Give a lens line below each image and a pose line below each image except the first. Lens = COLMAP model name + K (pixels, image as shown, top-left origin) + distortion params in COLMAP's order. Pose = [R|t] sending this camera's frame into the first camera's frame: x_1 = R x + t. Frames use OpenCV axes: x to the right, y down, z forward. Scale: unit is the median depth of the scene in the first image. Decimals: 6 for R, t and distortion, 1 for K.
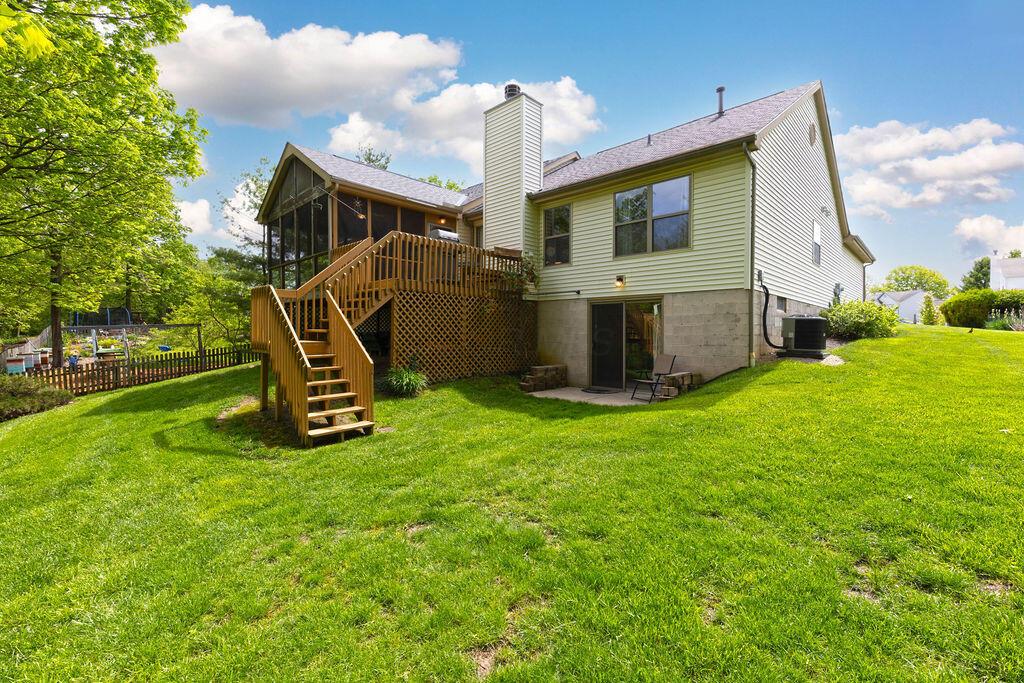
lens RADIAL K [[447.0, 0, 512.0], [0, 447.0, 337.7], [0, 0, 1]] dist [0.002543, -0.000344]
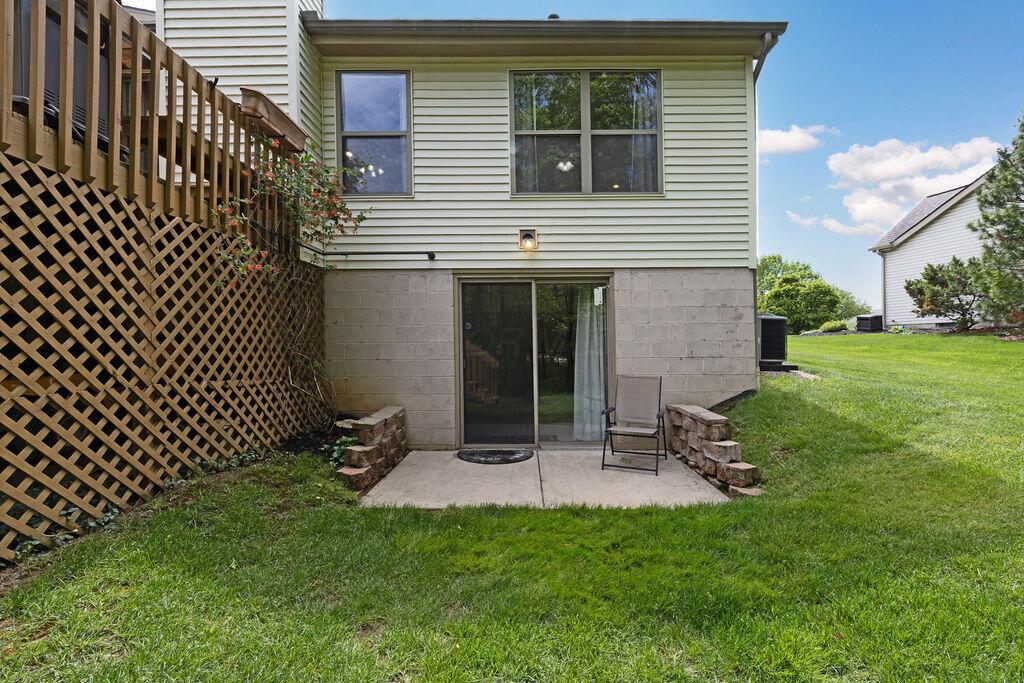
lens RADIAL K [[447.0, 0, 512.1], [0, 447.0, 344.4], [0, 0, 1]] dist [0.002543, -0.000344]
pose [[0.721599, -0.005987, 0.692285, -0.138407], [0.013998, 0.999884, -0.005944, -0.000215], [-0.692169, 0.013980, 0.721600, 0.636353]]
